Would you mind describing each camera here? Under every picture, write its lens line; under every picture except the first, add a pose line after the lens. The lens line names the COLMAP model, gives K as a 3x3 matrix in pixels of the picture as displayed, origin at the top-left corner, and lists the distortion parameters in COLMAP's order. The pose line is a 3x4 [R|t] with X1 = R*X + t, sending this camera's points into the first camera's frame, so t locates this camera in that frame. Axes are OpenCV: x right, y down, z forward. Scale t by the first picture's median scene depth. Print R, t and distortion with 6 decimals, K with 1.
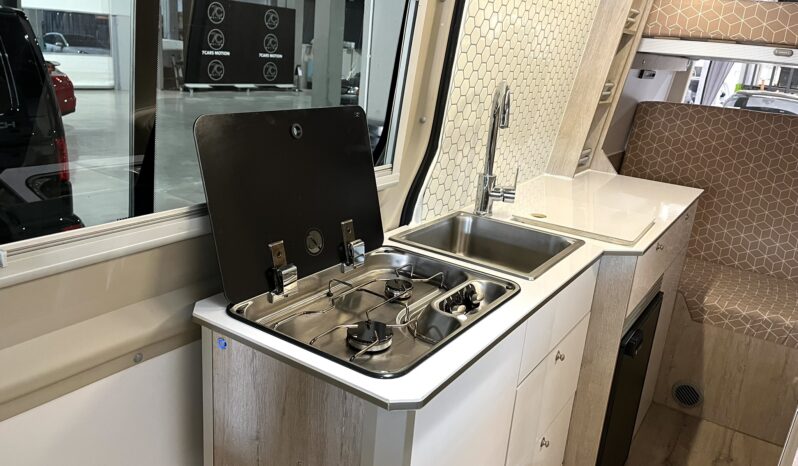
lens RADIAL K [[607.5, 0, 398.8], [0, 607.5, 229.4], [0, 0, 1]] dist [0.060693, -0.089919]
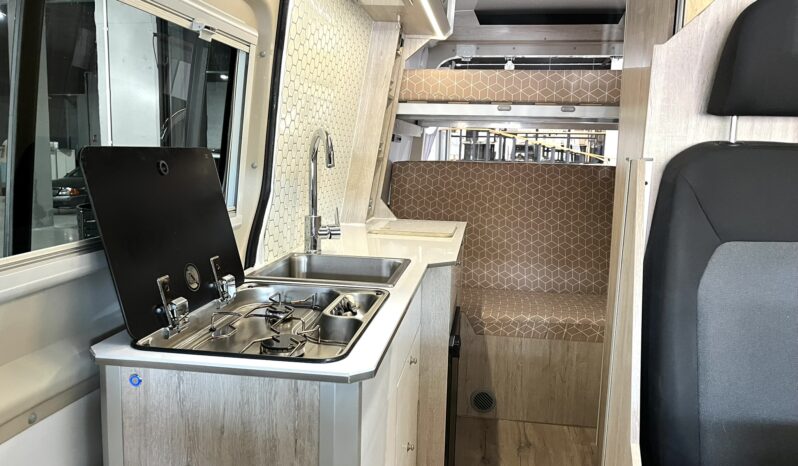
lens RADIAL K [[607.5, 0, 398.8], [0, 607.5, 229.4], [0, 0, 1]] dist [0.060693, -0.089919]
pose [[0.900425, -0.110553, 0.420728, -0.123411], [0.170637, 0.979415, -0.107835, 0.054320], [-0.400146, 0.168889, 0.900755, -0.020331]]
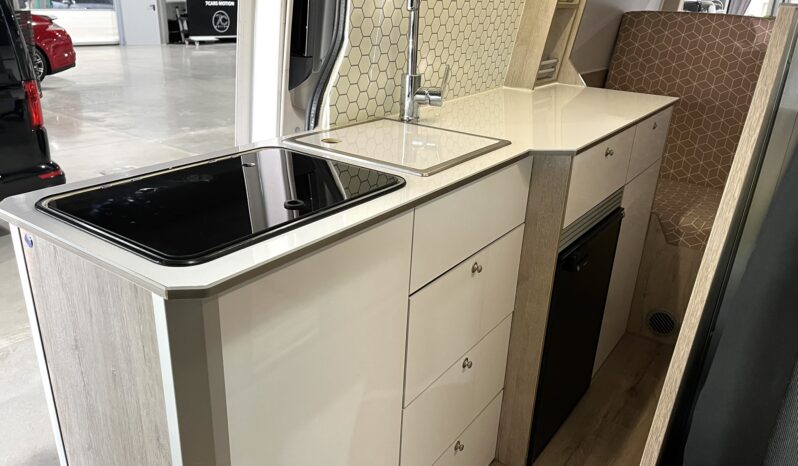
lens RADIAL K [[605.6, 0, 398.4], [0, 605.6, 237.0], [0, 0, 1]] dist [0.072646, -0.105675]
pose [[0.998921, -0.022894, -0.040405, 0.112774], [0.026262, 0.996043, 0.084904, 0.050822], [0.038302, -0.085874, 0.995570, 0.065644]]
